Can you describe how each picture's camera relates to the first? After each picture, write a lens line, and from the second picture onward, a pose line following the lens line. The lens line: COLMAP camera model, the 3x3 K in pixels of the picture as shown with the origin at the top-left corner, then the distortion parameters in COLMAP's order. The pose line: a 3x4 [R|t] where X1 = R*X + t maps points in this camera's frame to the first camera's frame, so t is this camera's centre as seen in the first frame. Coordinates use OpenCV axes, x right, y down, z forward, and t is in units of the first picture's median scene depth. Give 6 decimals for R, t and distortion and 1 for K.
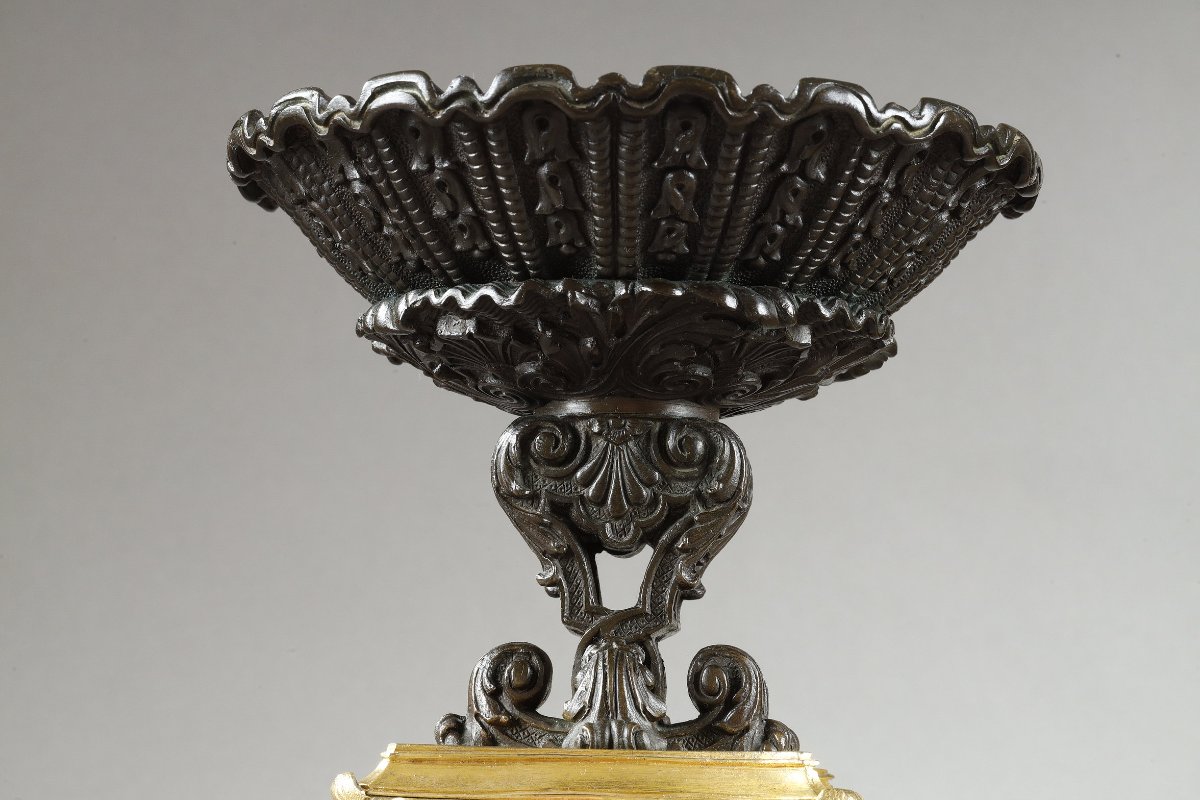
lens RADIAL K [[3742.5, 0, 600.0], [0, 3742.5, 400.0], [0, 0, 1]] dist [-0.007291, -0.797142]
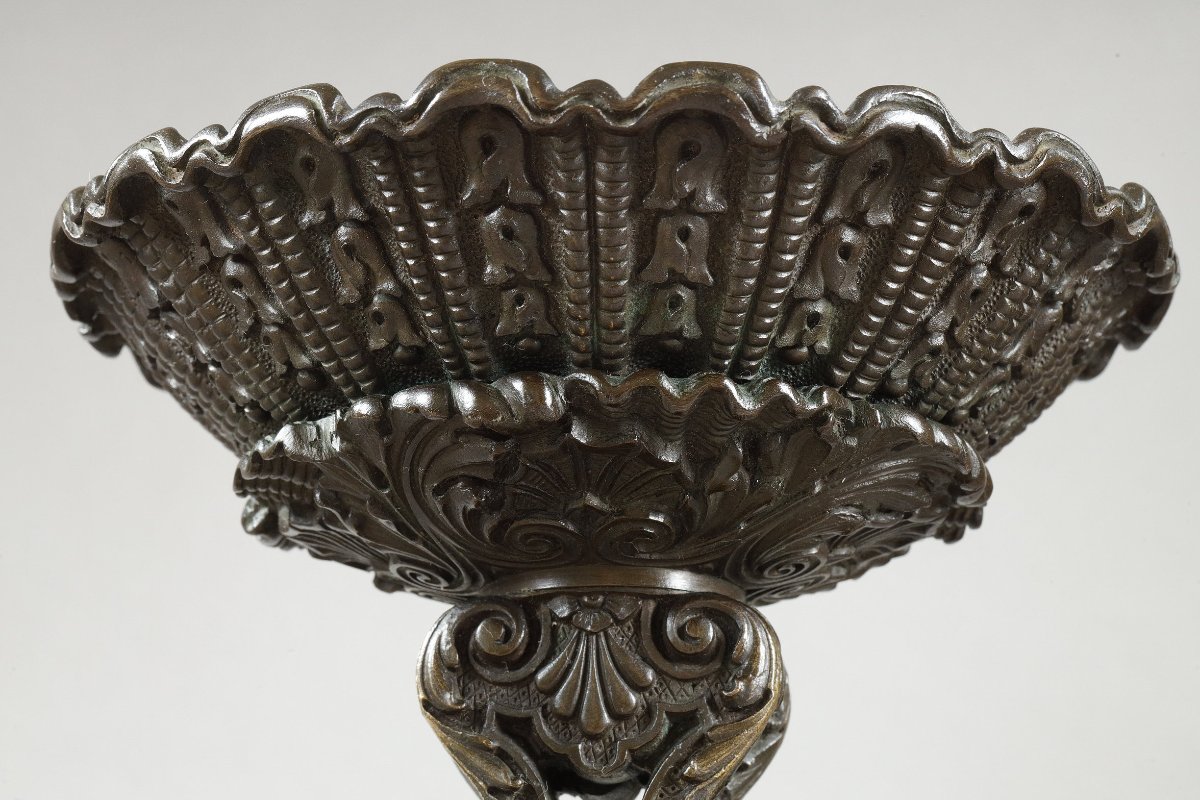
lens RADIAL K [[3742.5, 0, 600.0], [0, 3742.5, 400.0], [0, 0, 1]] dist [-0.007291, -0.797142]
pose [[0.999848, 0.002876, 0.017205, -0.006641], [-0.000979, 0.994011, -0.109275, 0.045974], [-0.017417, 0.109241, 0.993863, 0.292904]]
